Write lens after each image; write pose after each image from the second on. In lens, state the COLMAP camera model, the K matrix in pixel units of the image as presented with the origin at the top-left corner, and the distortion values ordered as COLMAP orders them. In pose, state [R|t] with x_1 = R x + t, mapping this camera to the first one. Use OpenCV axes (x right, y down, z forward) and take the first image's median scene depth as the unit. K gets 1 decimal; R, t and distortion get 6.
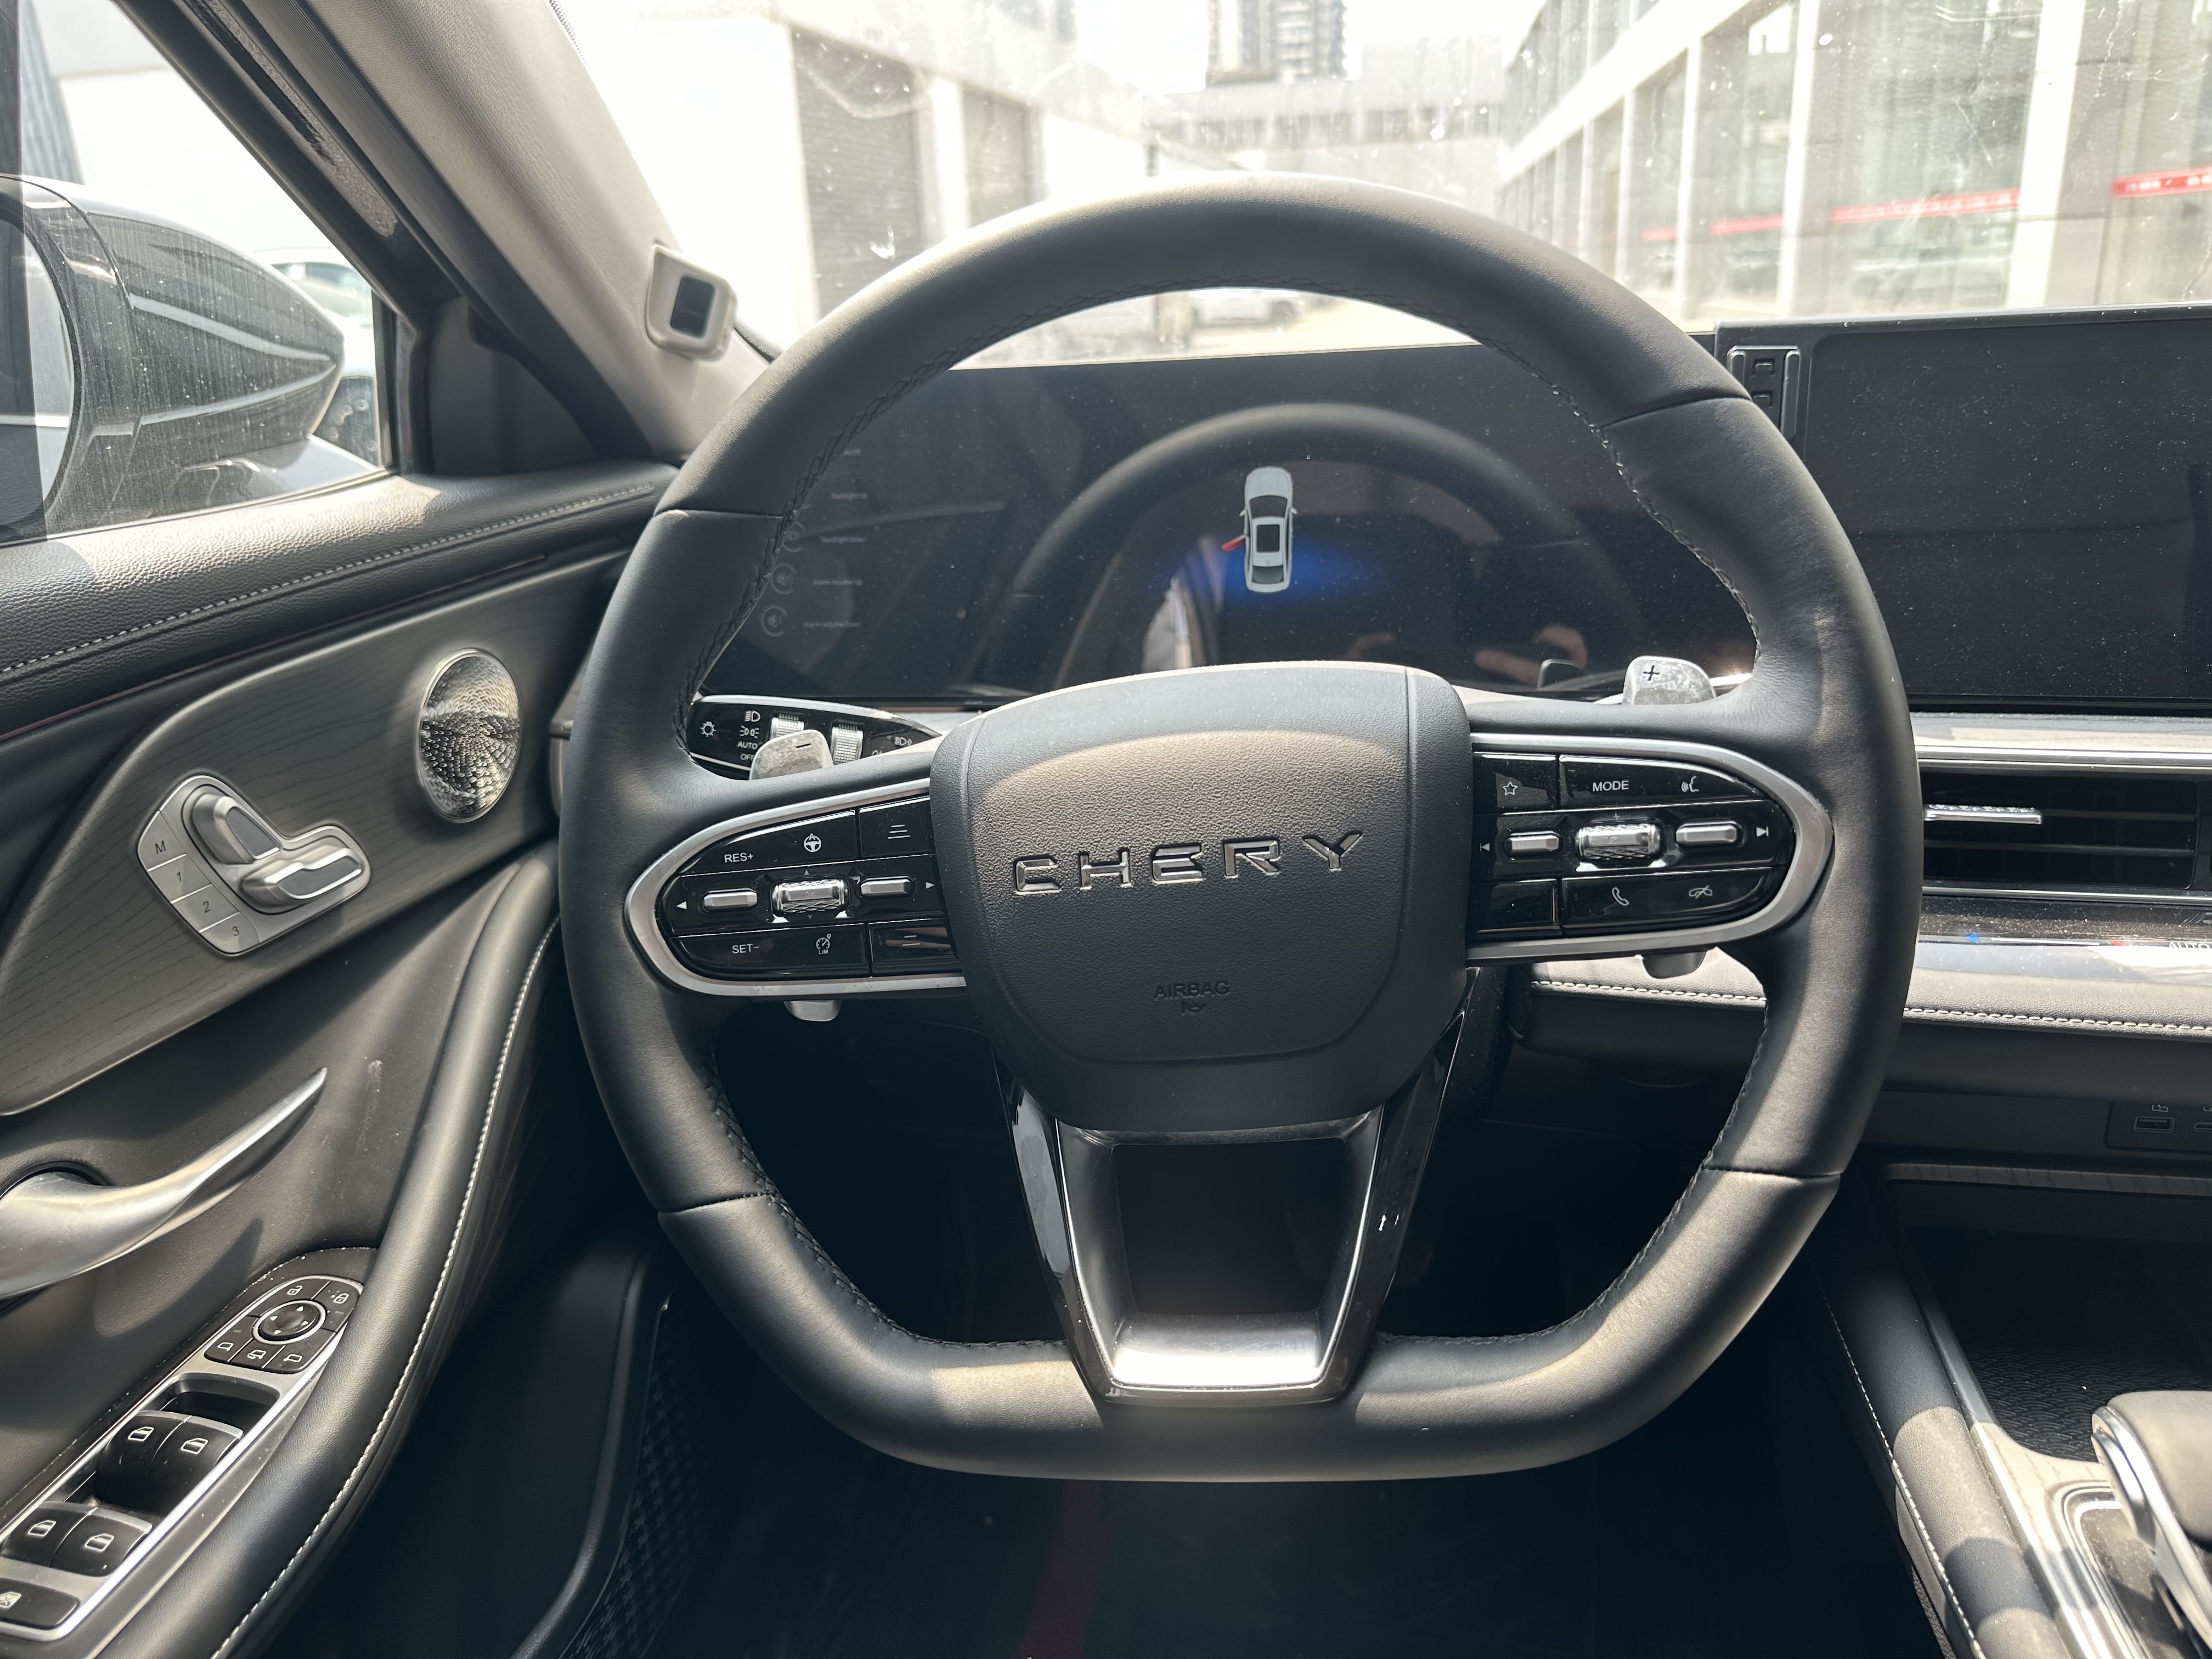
lens RADIAL K [[1573.3, 0, 1102.1], [0, 1573.3, 825.4], [0, 0, 1]] dist [0.000745, -0.023297]
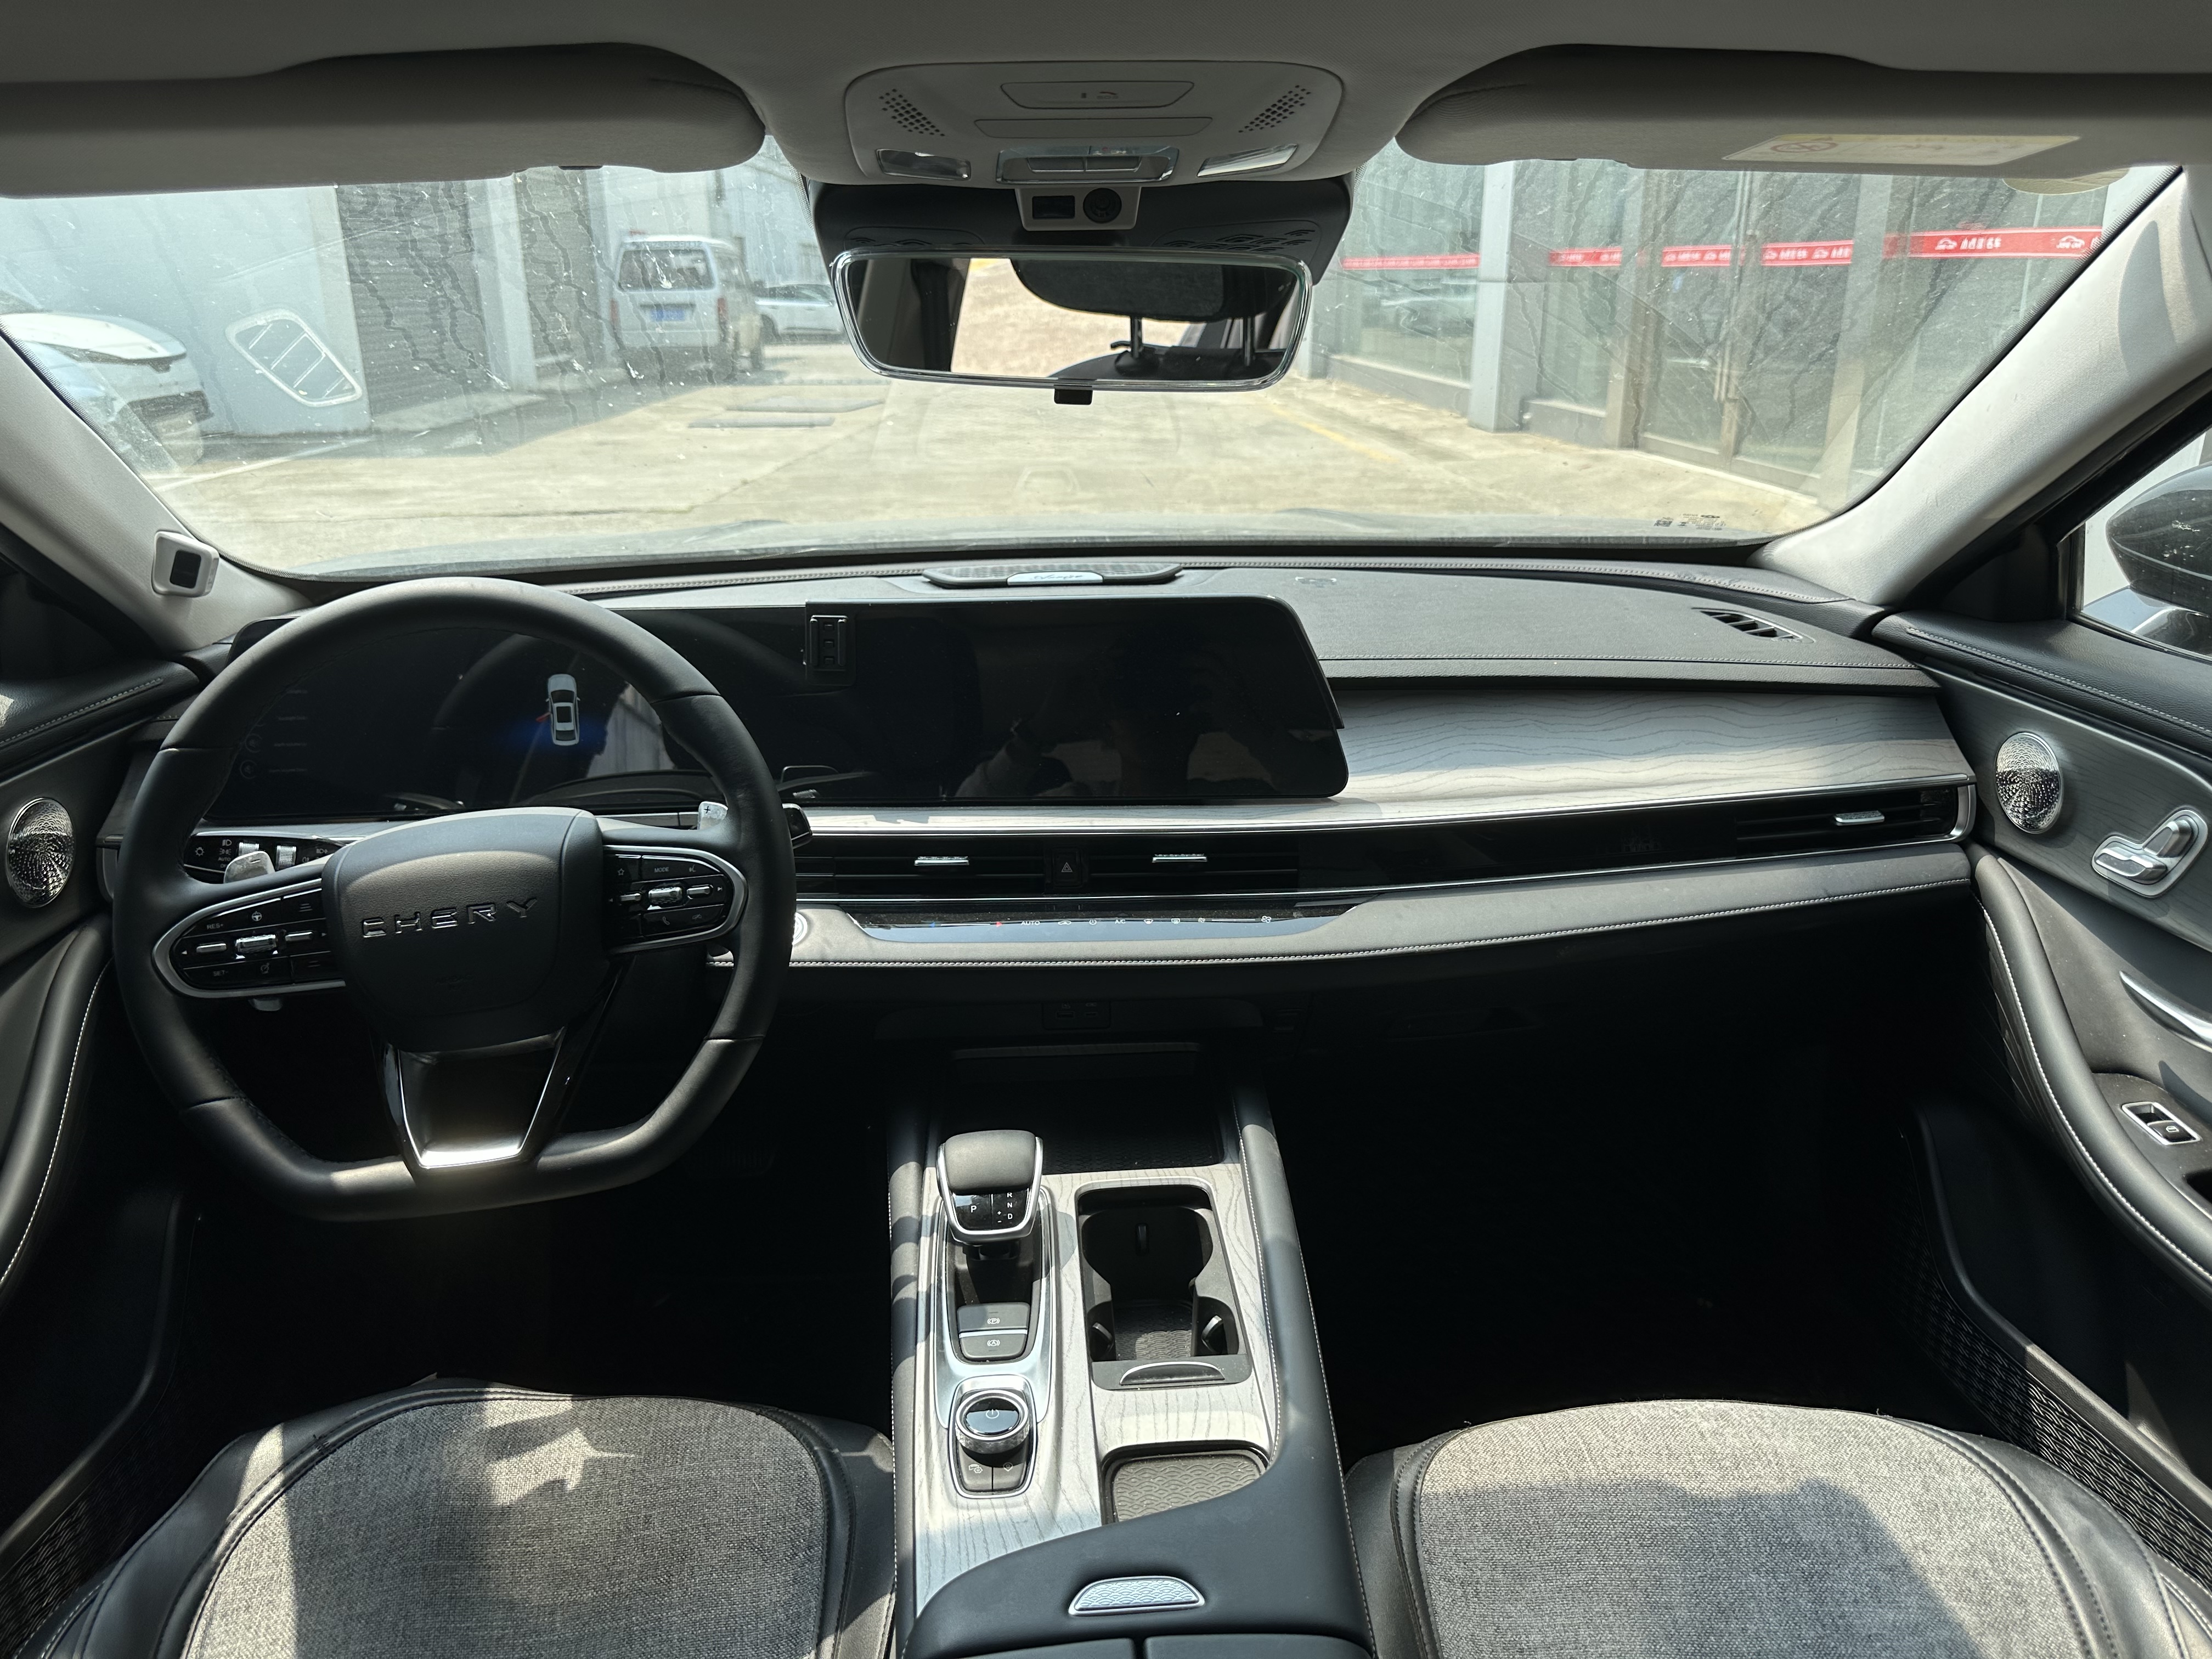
lens RADIAL K [[1573.3, 0, 1108.2], [0, 1573.3, 825.8], [0, 0, 1]] dist [0.000745, -0.023297]
pose [[0.968696, -0.045027, 0.244132, 0.341492], [0.045056, 0.998969, 0.005468, -0.059495], [-0.244127, 0.005702, 0.969726, -1.062888]]
